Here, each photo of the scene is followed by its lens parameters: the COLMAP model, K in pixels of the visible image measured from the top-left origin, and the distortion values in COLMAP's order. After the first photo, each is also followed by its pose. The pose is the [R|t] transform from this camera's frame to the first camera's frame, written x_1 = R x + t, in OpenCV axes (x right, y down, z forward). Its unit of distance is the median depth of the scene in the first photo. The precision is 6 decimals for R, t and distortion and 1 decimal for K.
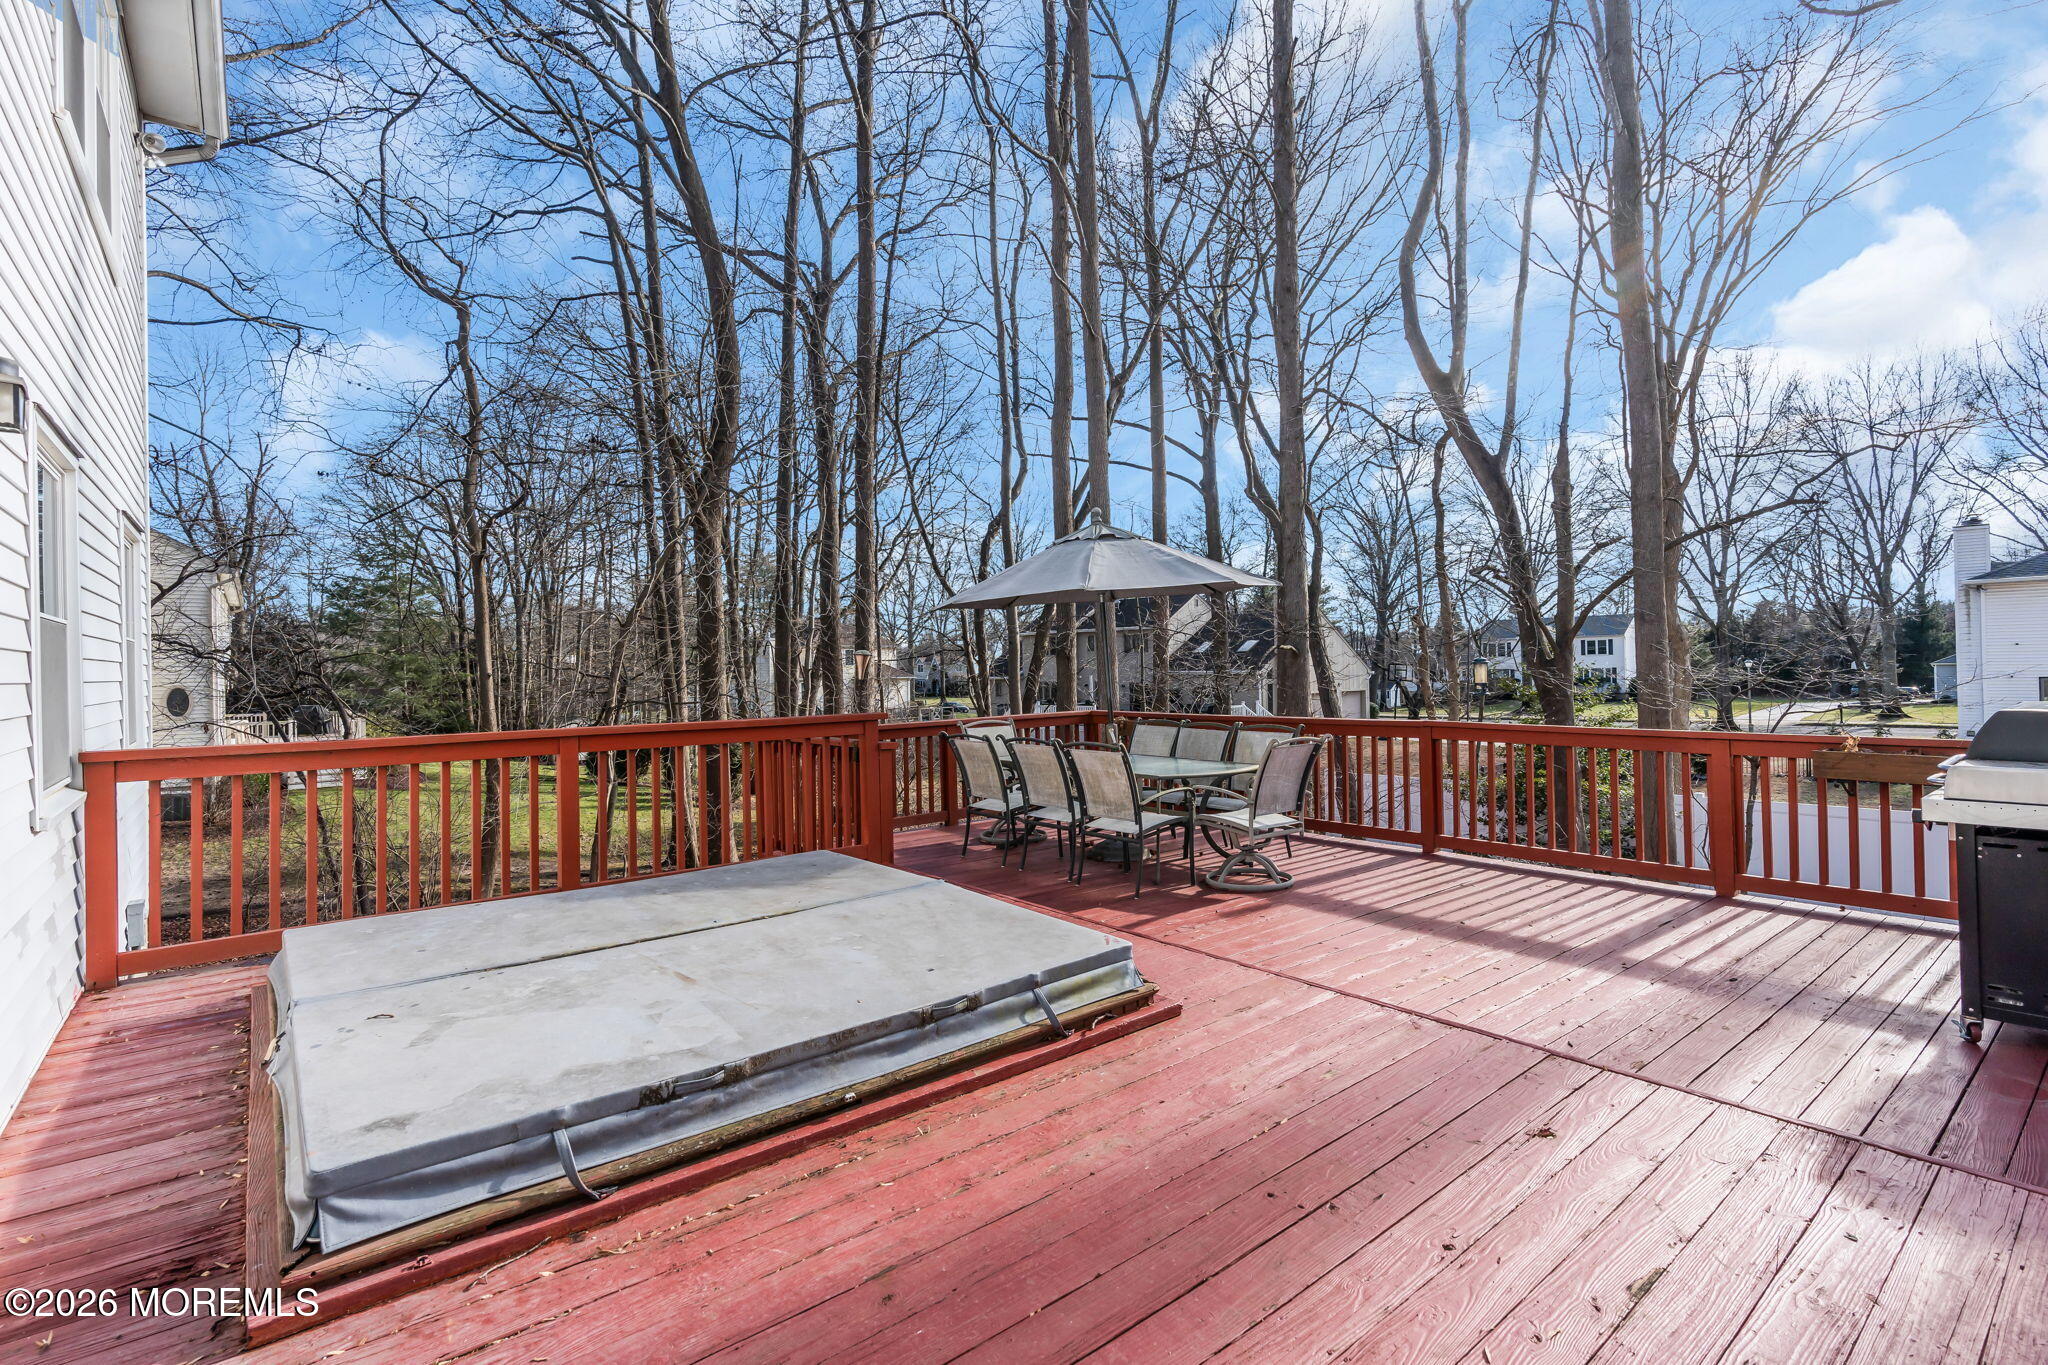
lens RADIAL K [[947.6, 0, 1027.9], [0, 947.6, 670.4], [0, 0, 1]] dist [0.002129, -0.000238]
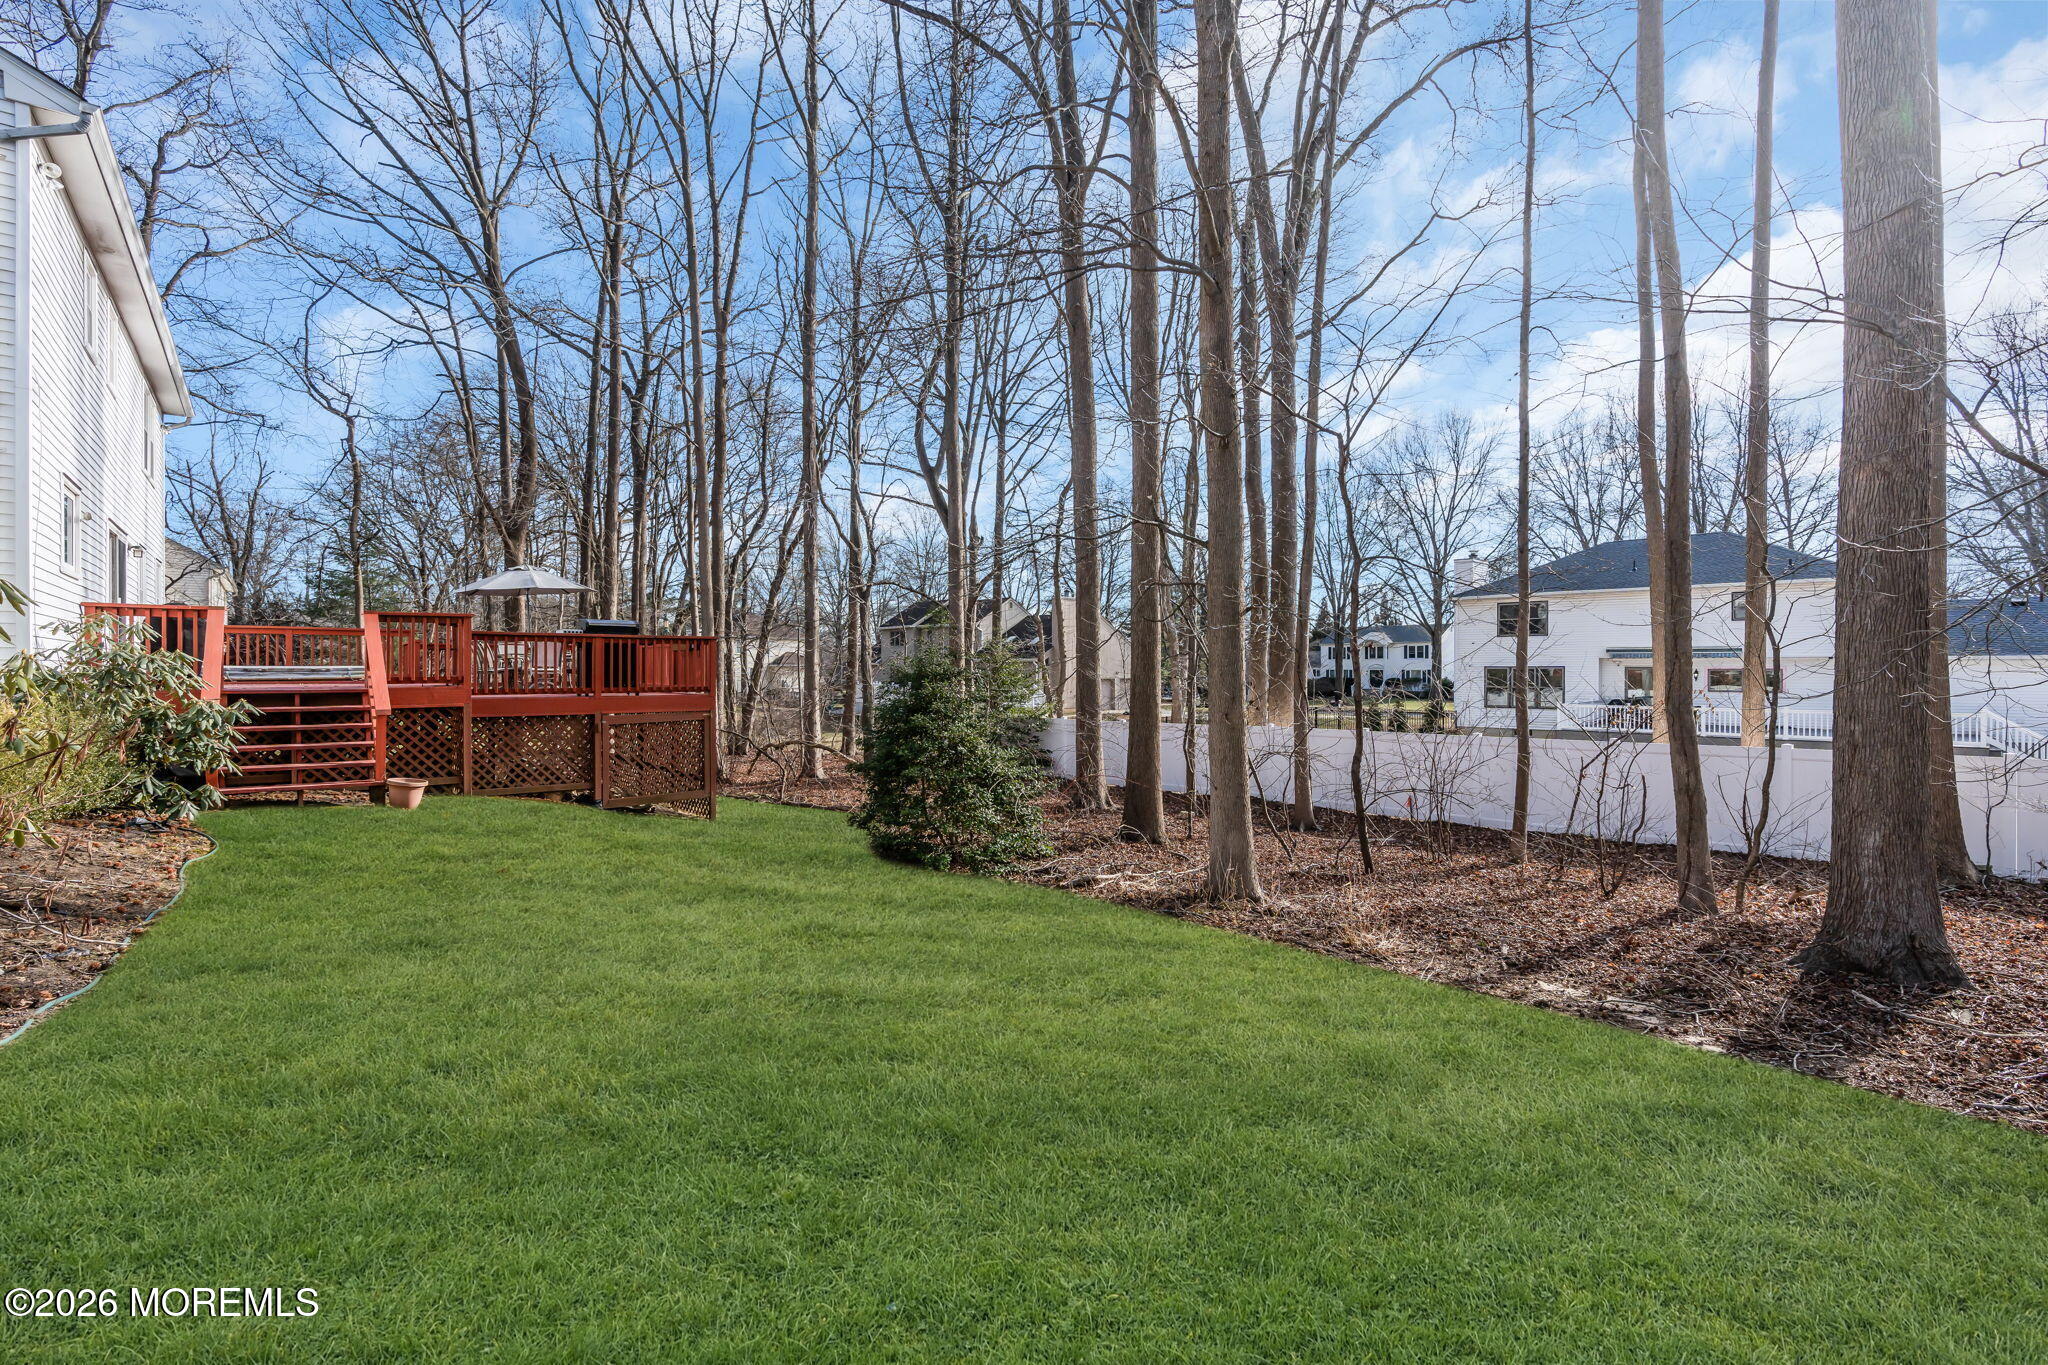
lens RADIAL K [[947.6, 0, 1033.2], [0, 947.6, 674.9], [0, 0, 1]] dist [0.002129, -0.000238]
pose [[0.999798, 0.018950, -0.006624, 0.210552], [-0.018948, 0.999820, 0.000333, 0.017746], [0.006629, -0.000207, 0.999978, -0.225931]]
